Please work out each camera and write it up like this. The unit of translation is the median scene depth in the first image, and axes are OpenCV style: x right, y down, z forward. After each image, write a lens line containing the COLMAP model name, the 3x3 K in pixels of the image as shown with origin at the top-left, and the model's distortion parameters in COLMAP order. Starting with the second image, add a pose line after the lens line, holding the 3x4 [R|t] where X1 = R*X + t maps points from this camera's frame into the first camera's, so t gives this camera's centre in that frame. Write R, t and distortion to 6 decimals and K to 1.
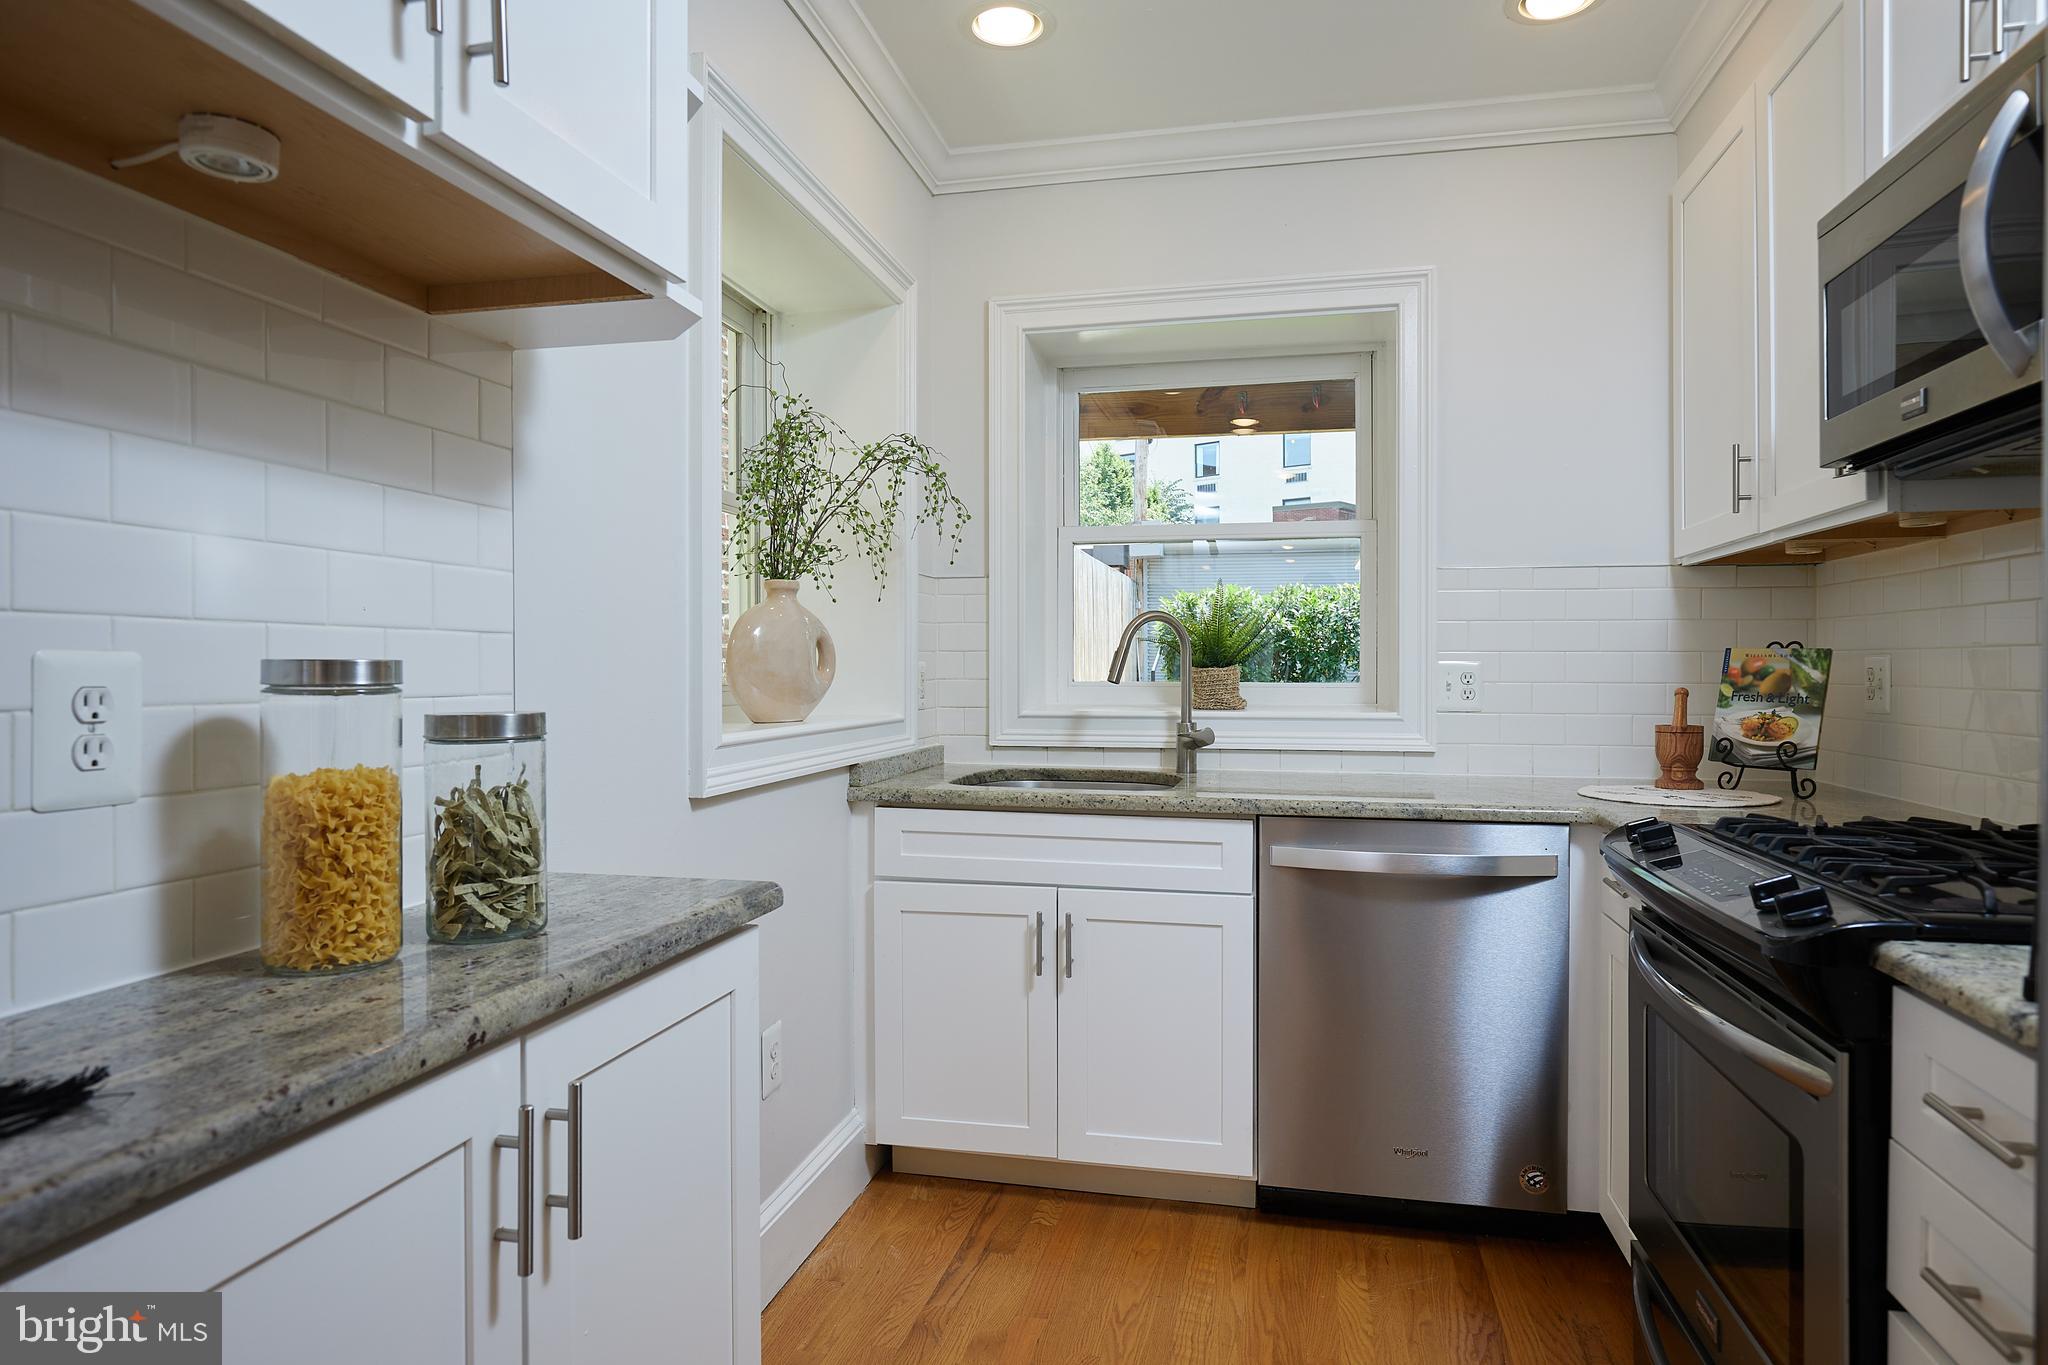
lens RADIAL K [[1184.9, 0, 1030.8], [0, 1184.9, 676.6], [0, 0, 1]] dist [-0.004738, 0.005005]
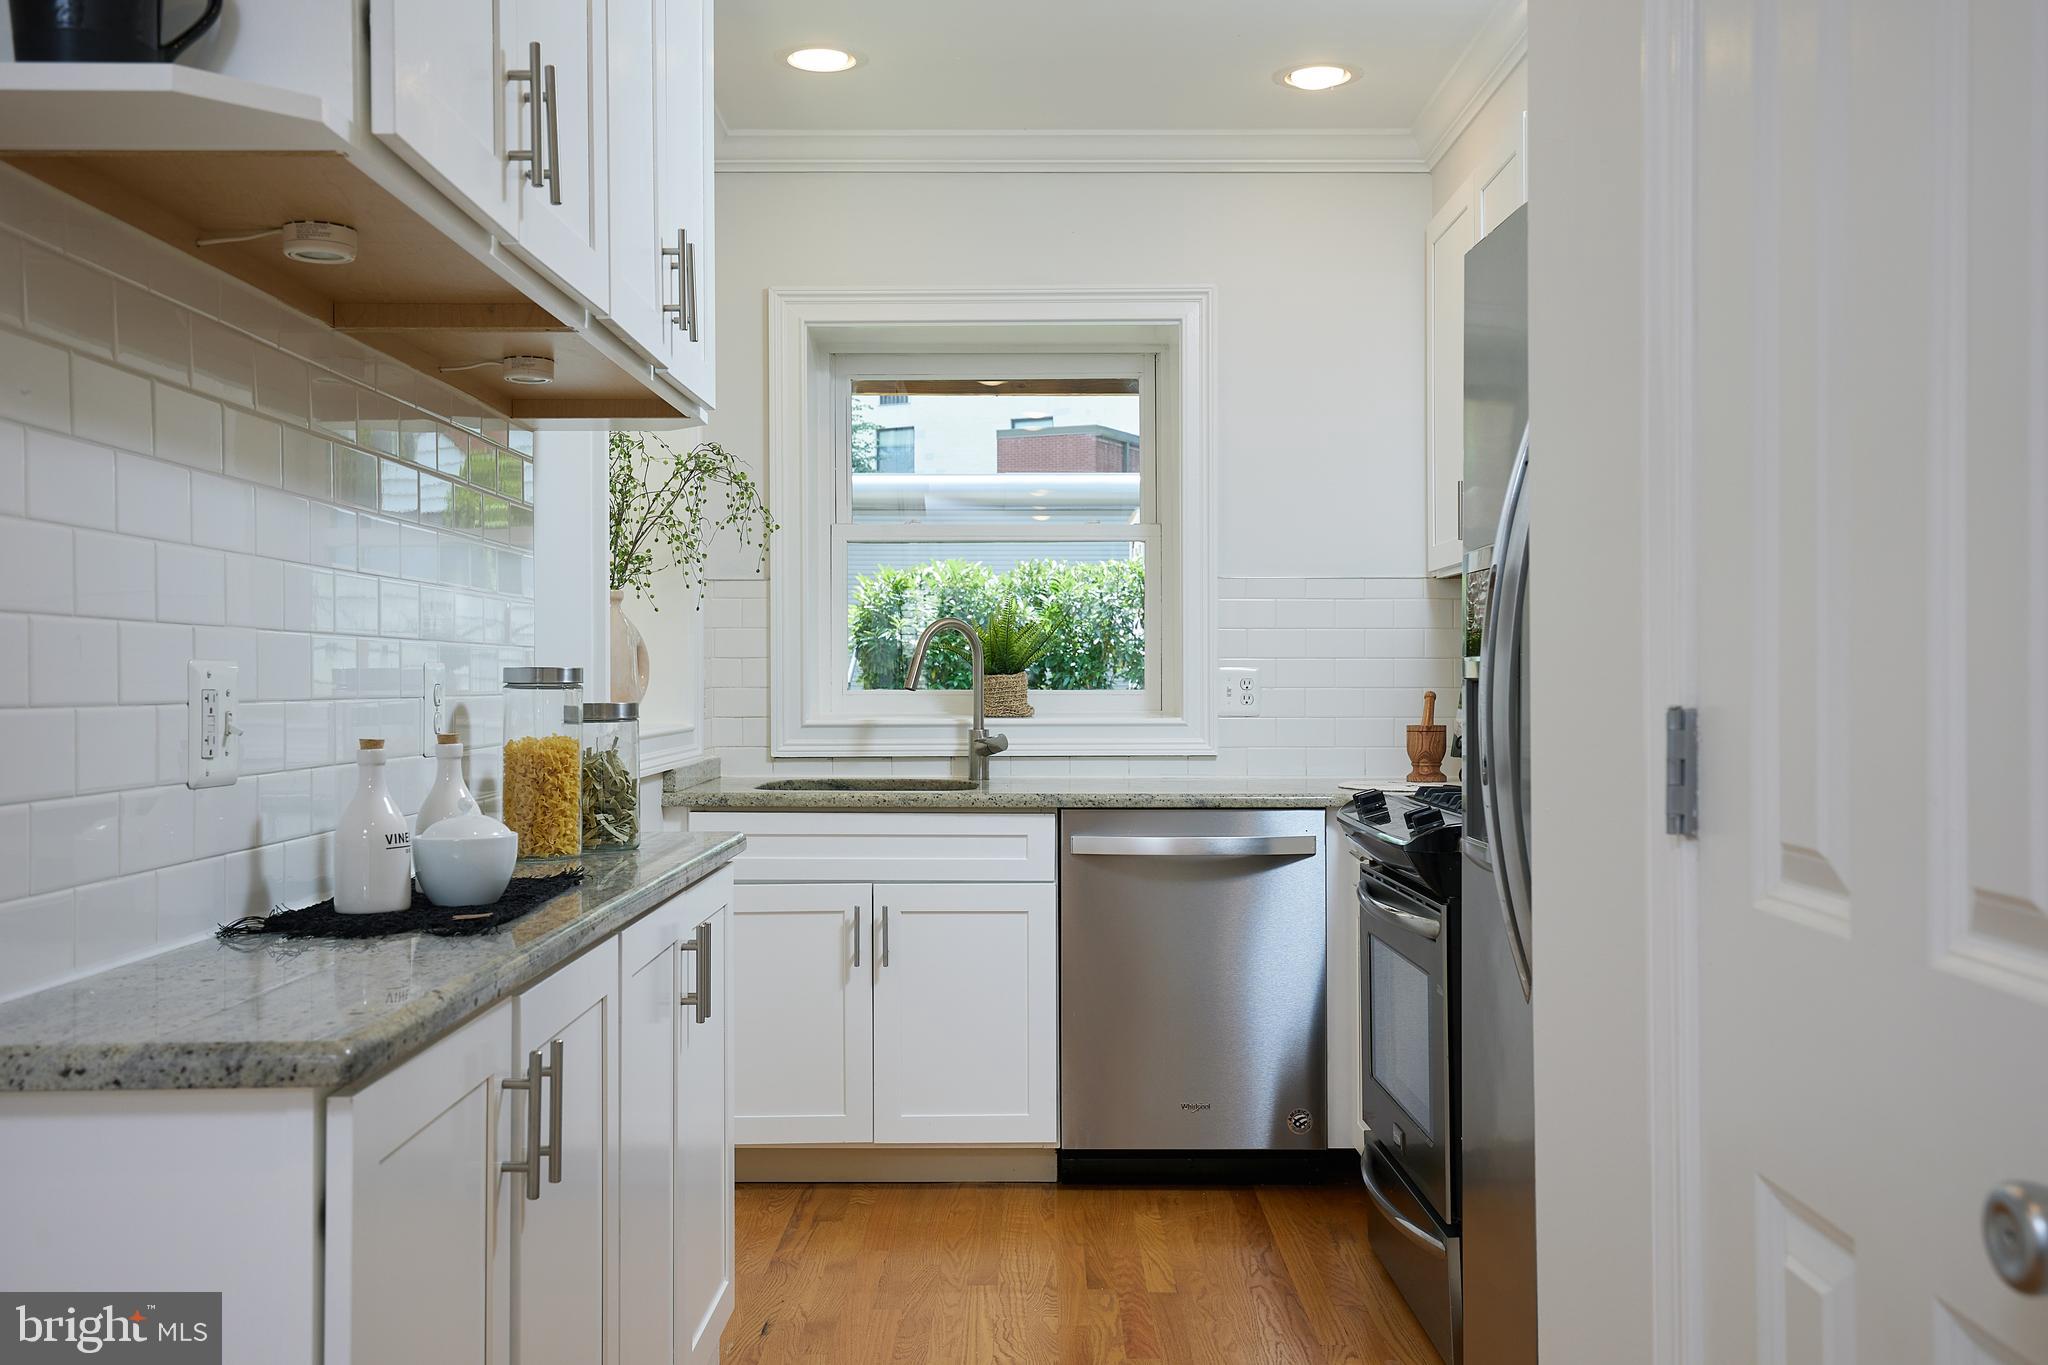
lens RADIAL K [[1934.1, 0, 1013.4], [0, 1934.1, 685.5], [0, 0, 1]] dist [0.080681, 0.000000]
pose [[0.977355, -0.003690, 0.211573, -0.220523], [0.004620, 0.999982, -0.003898, 0.009713], [-0.211555, 0.004787, 0.977354, -0.714299]]
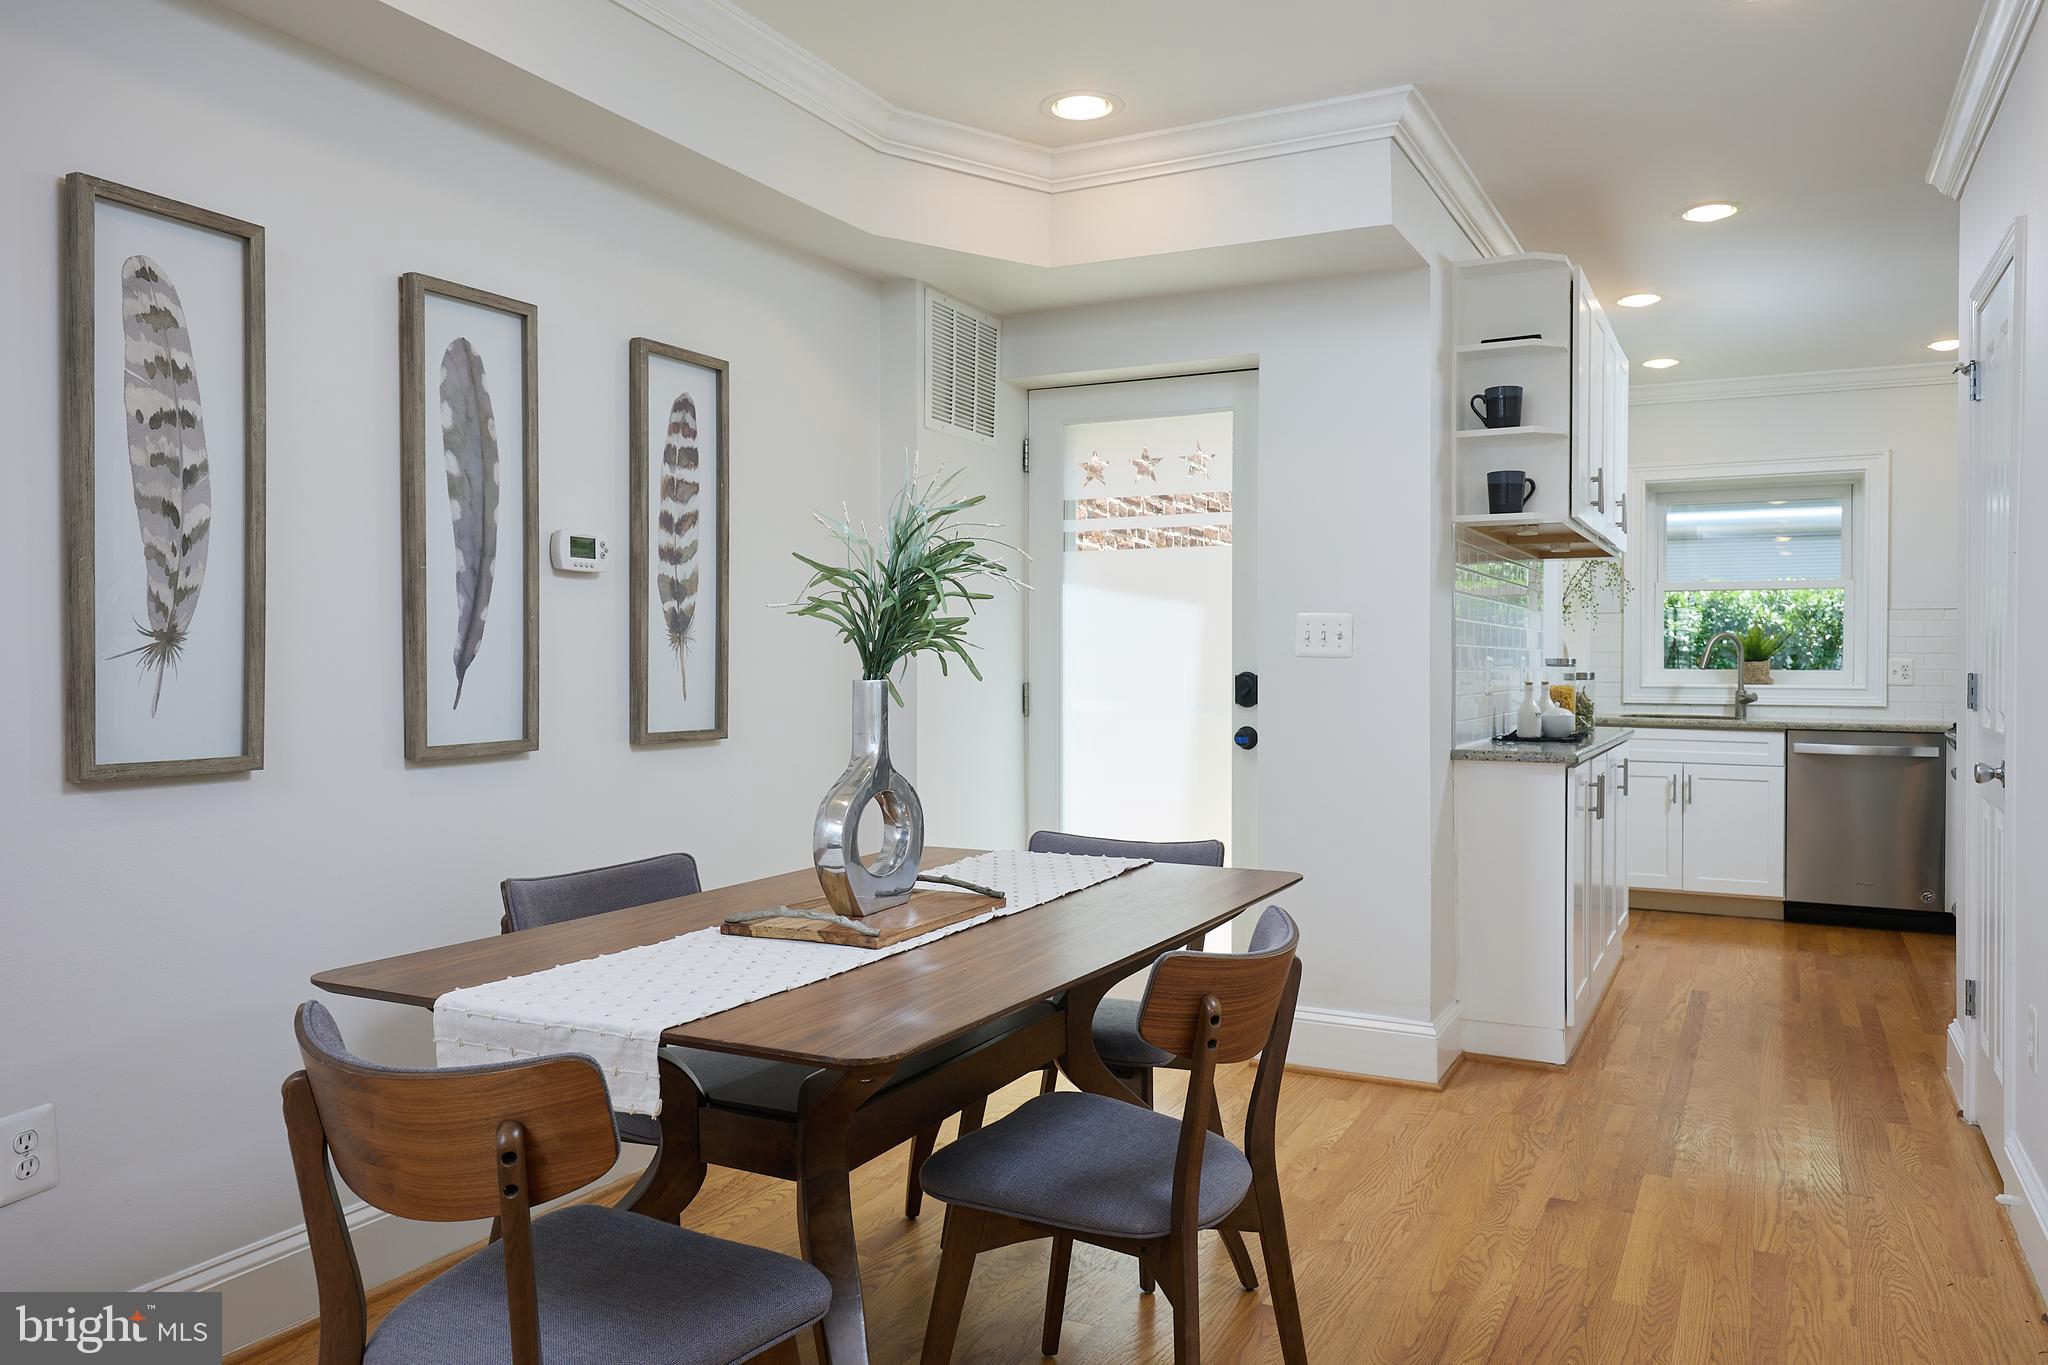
lens RADIAL K [[1463.7, 0, 1029.8], [0, 1463.7, 674.4], [0, 0, 1]] dist [0.008723, 0.002806]
pose [[0.969226, 0.005143, -0.246120, -0.475834], [-0.004924, 0.999987, 0.001506, 0.018210], [0.246124, -0.000248, 0.969238, -1.884160]]
